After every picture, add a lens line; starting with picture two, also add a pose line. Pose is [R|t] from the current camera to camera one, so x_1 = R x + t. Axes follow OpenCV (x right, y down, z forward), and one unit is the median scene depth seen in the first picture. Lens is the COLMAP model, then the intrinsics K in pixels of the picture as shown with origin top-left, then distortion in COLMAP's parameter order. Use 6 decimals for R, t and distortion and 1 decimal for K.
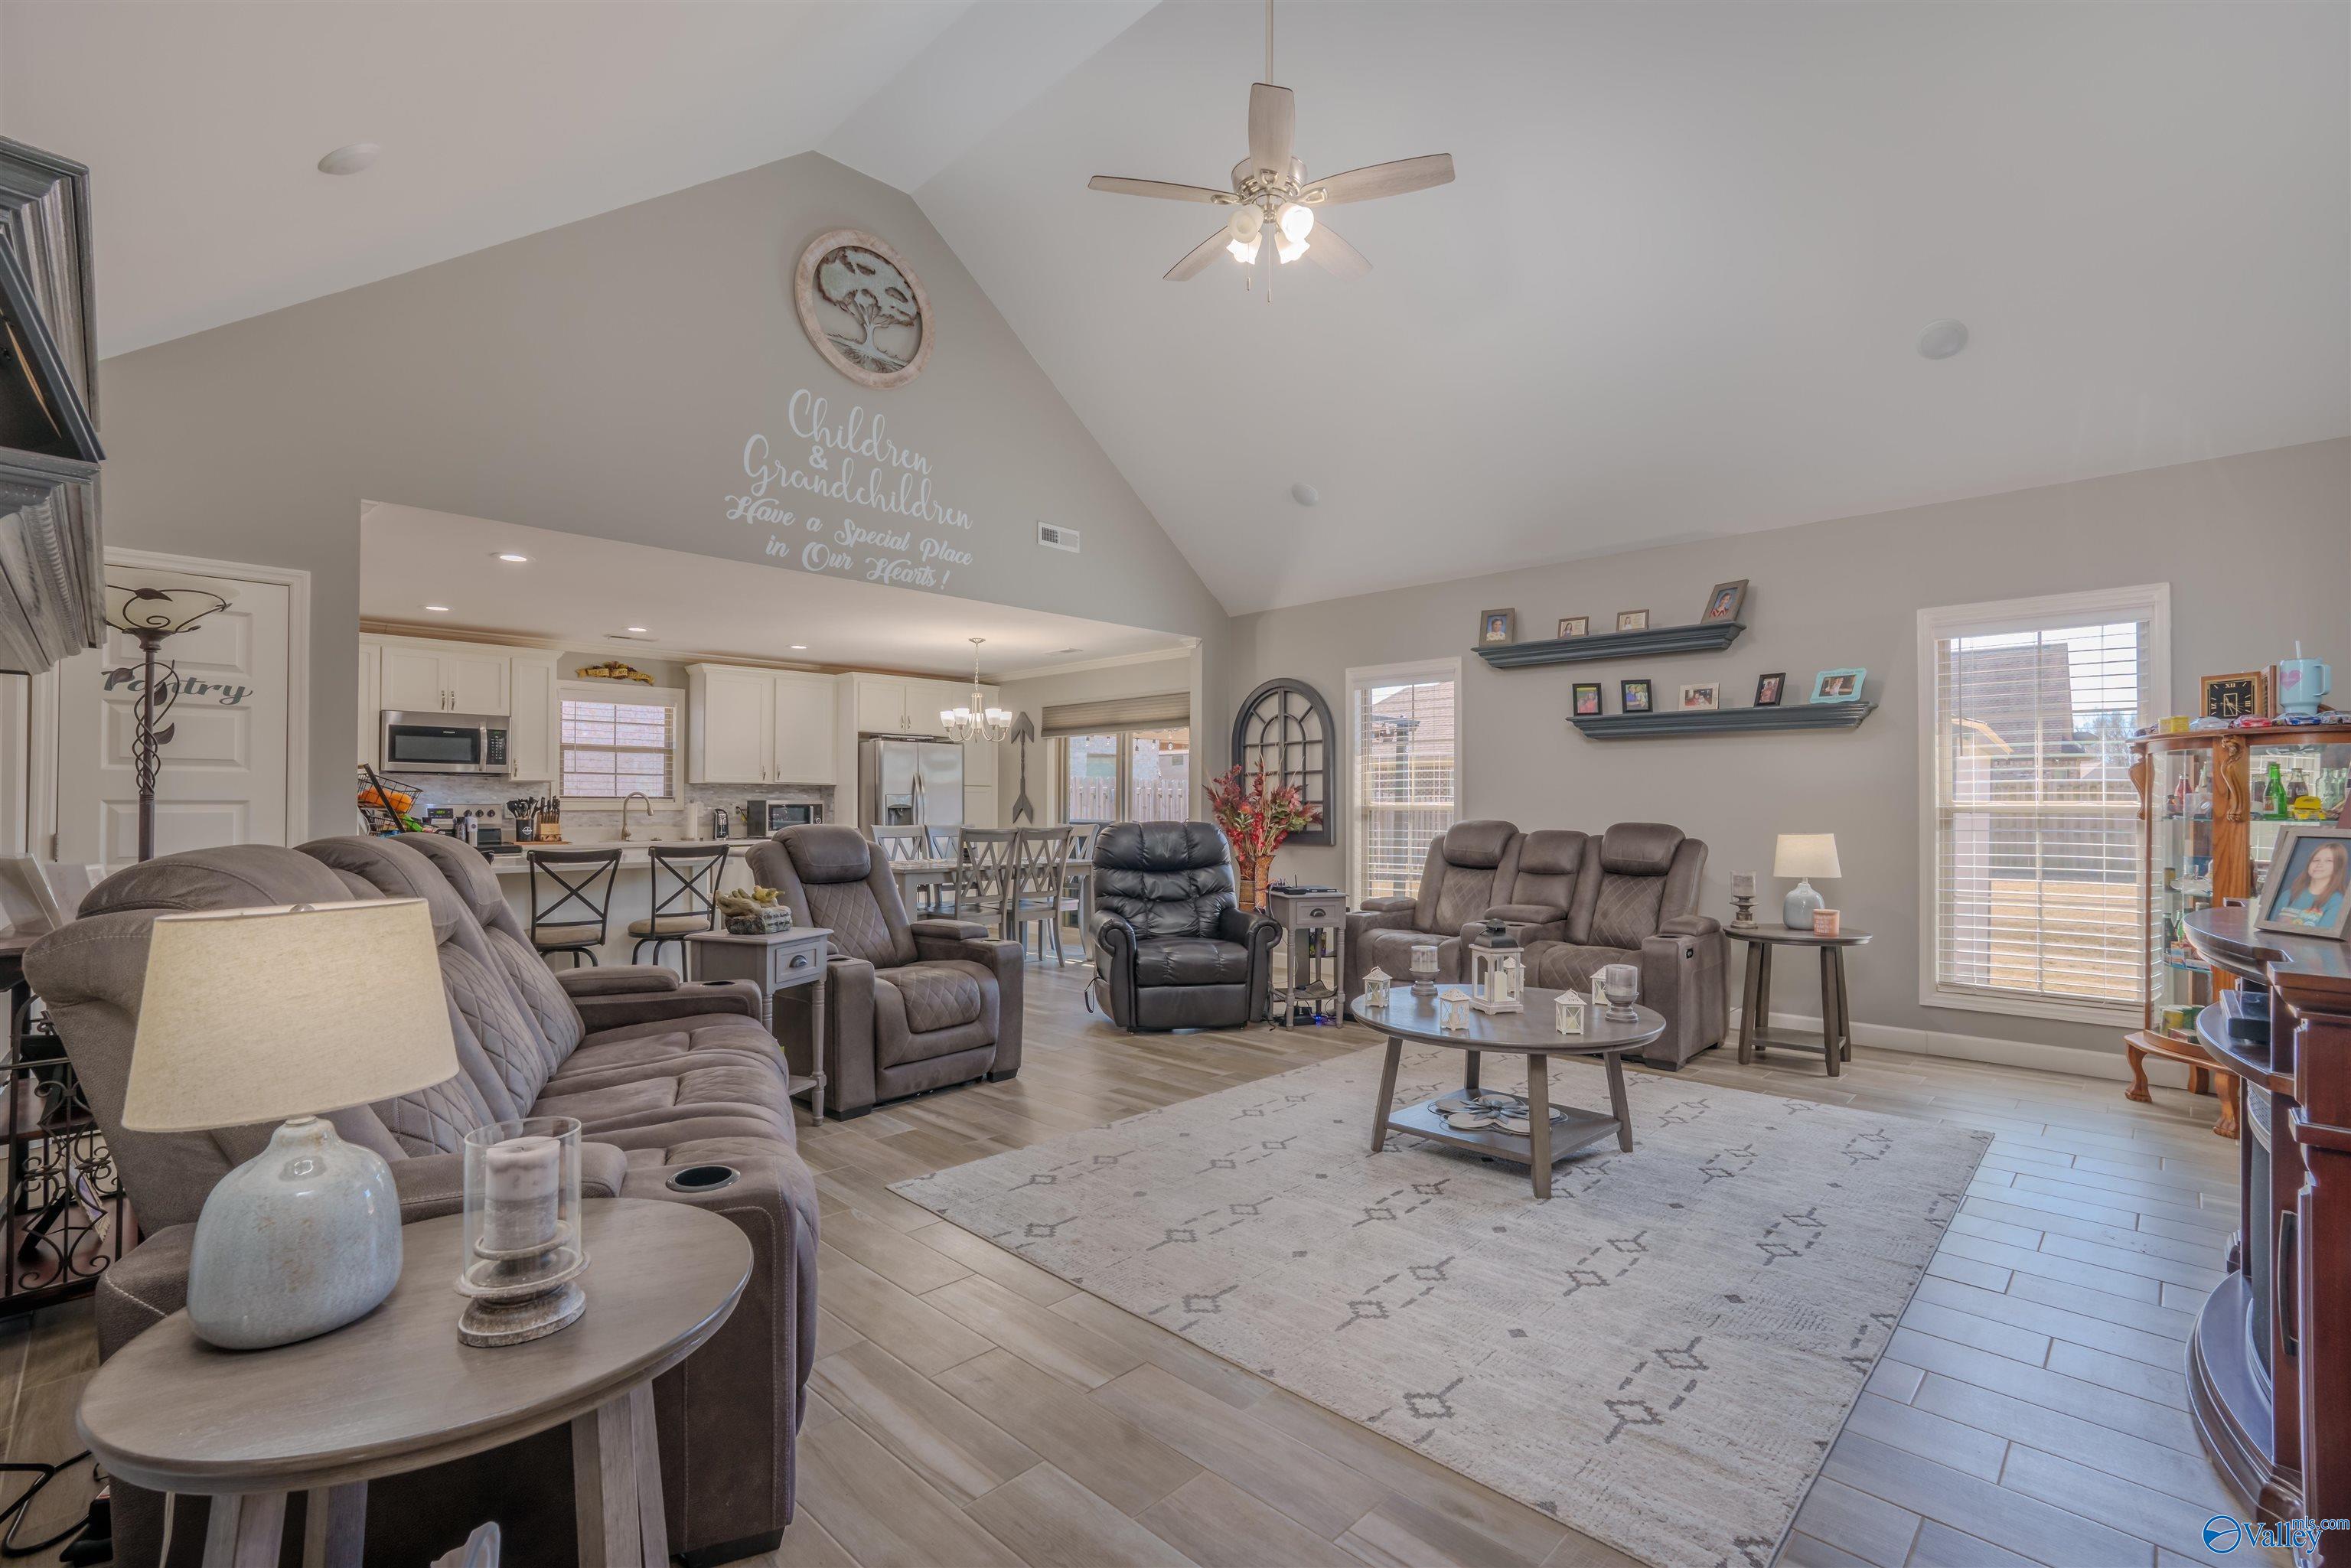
lens RADIAL K [[1083.8, 0, 1190.8], [0, 1083.8, 734.2], [0, 0, 1]] dist [-0.045458, 0.025846]
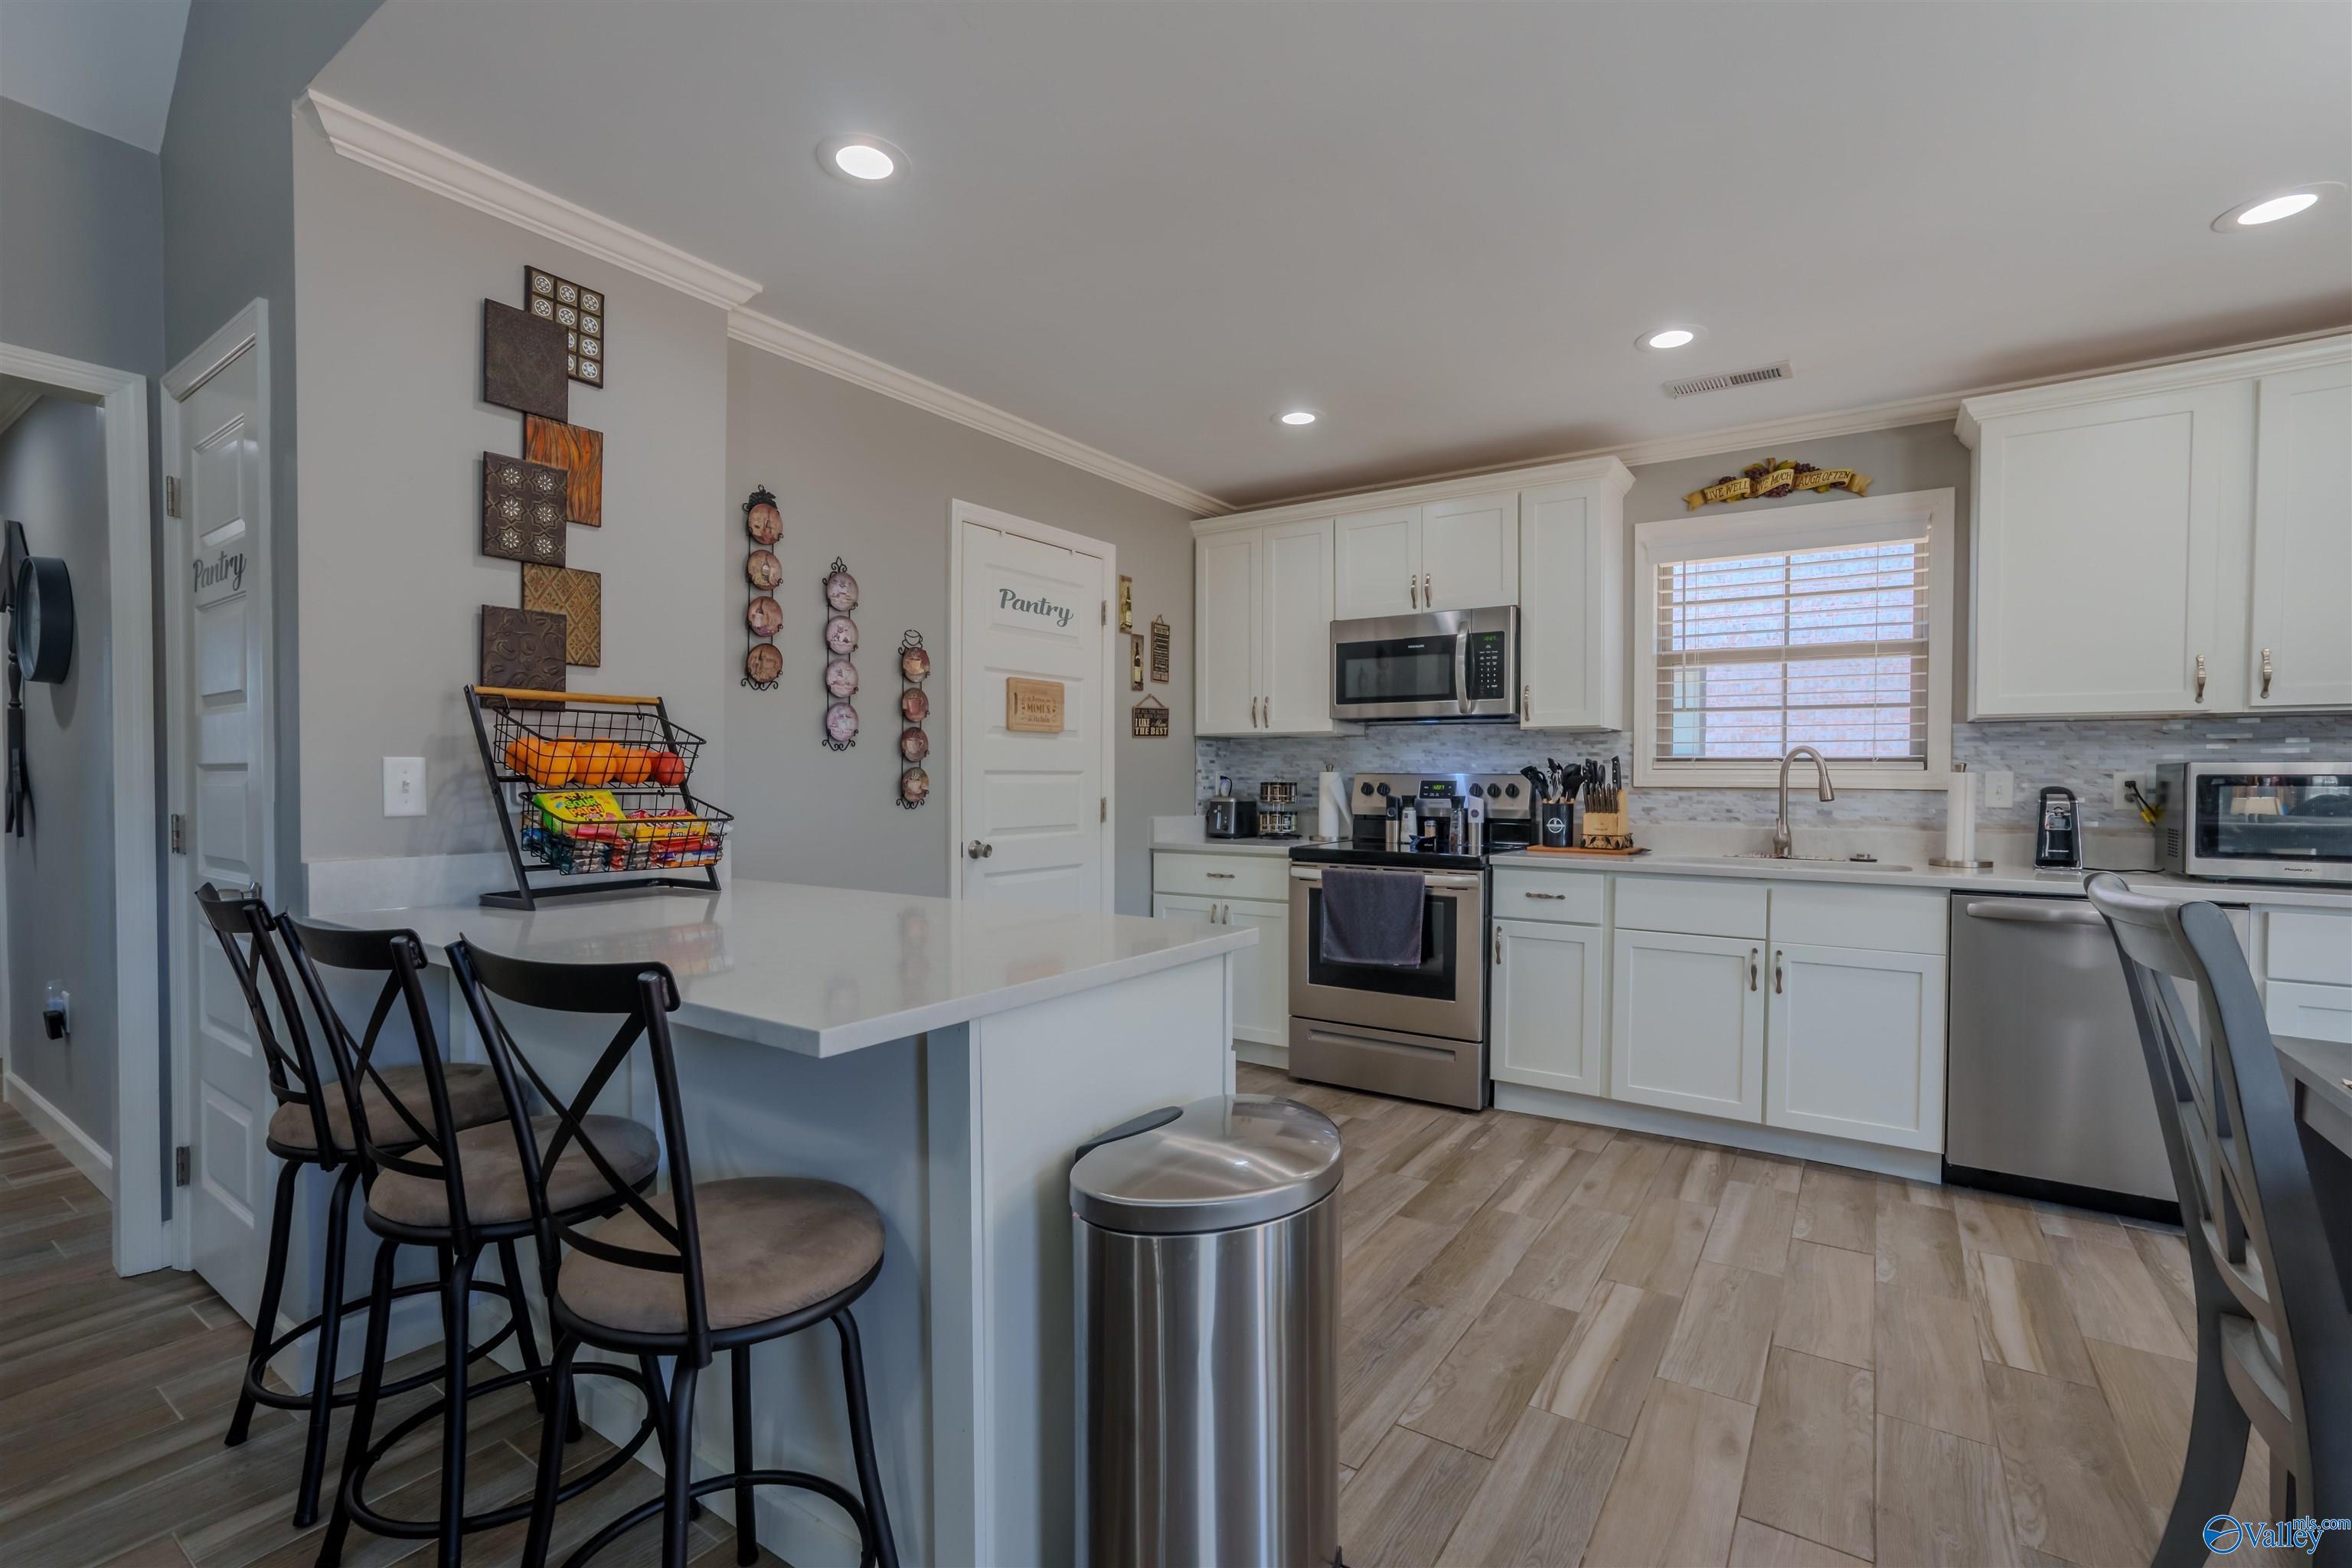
lens RADIAL K [[1039.4, 0, 1183.4], [0, 1039.4, 788.4], [0, 0, 1]] dist [-0.042757, 0.022471]
pose [[0.153710, 0.015221, -0.987999, -0.144510], [0.058298, 0.998000, 0.024445, 0.045848], [0.986395, -0.061356, 0.152515, 0.680084]]
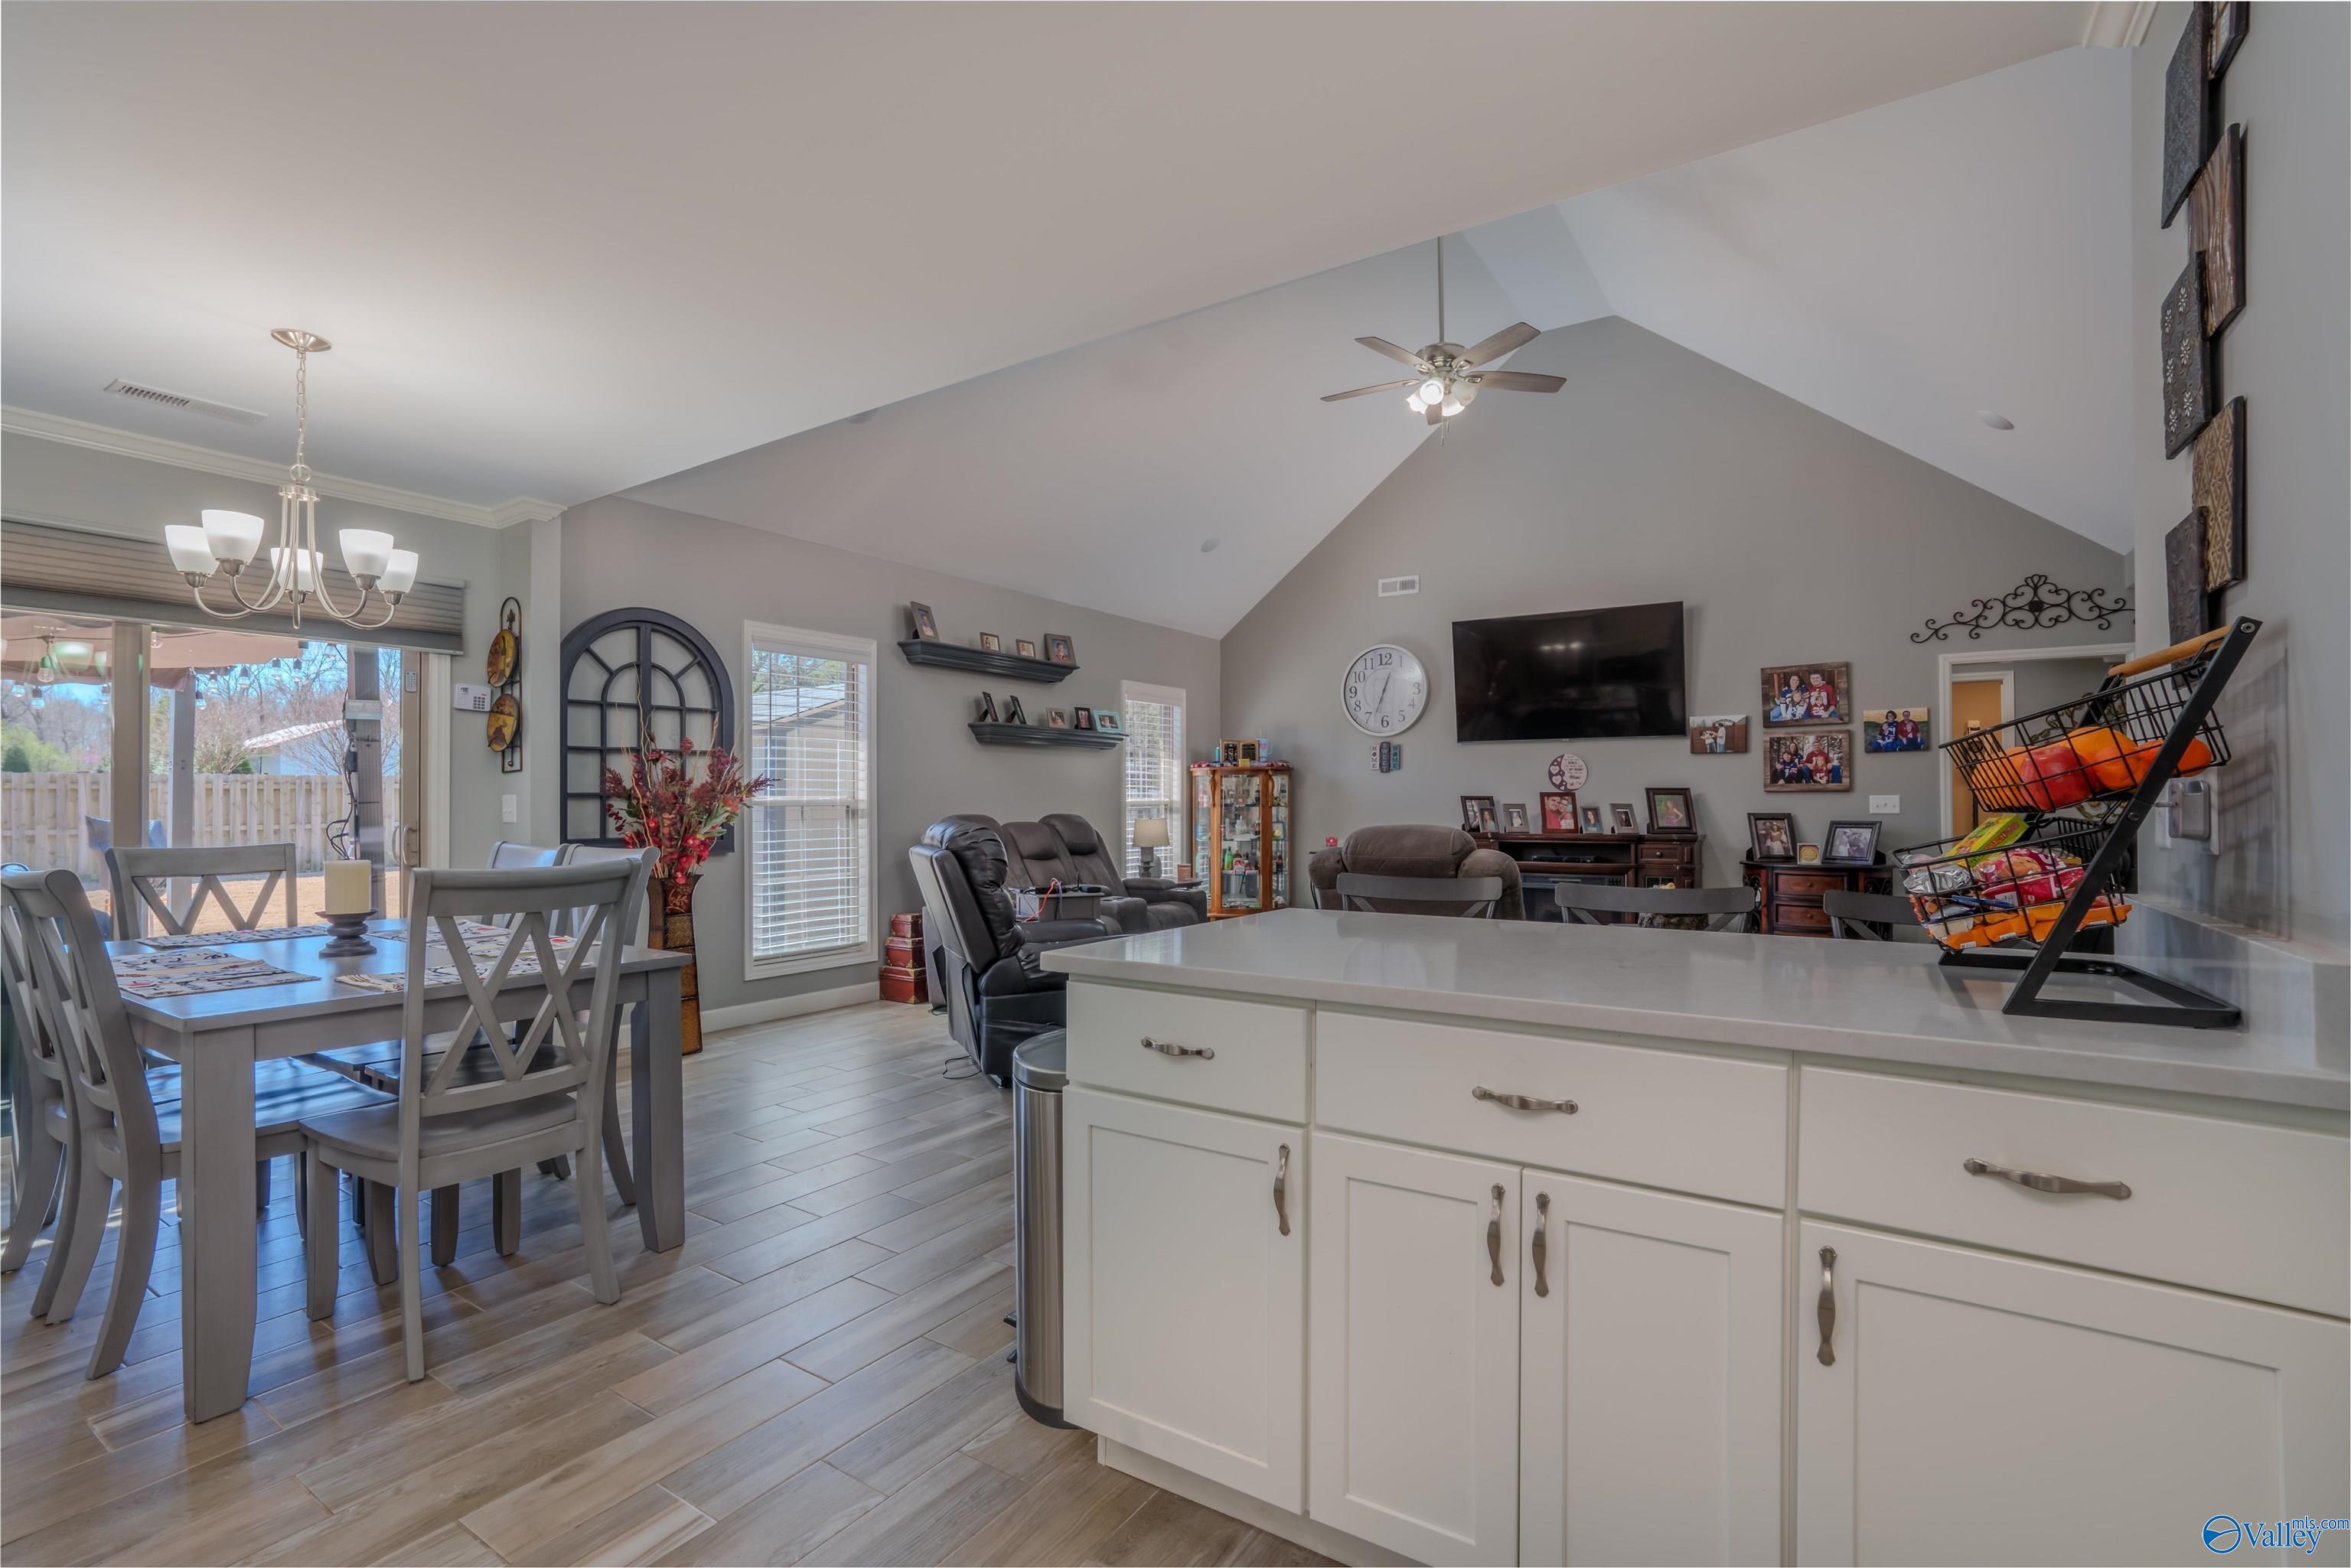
lens RADIAL K [[1038.9, 0, 1182.9], [0, 1038.9, 788.4], [0, 0, 1]] dist [-0.042757, 0.022471]
pose [[-0.162829, 0.013857, 0.986557, -0.557590], [-0.062479, 0.997750, -0.024326, 0.050623], [-0.984674, -0.065601, -0.161597, 0.732126]]
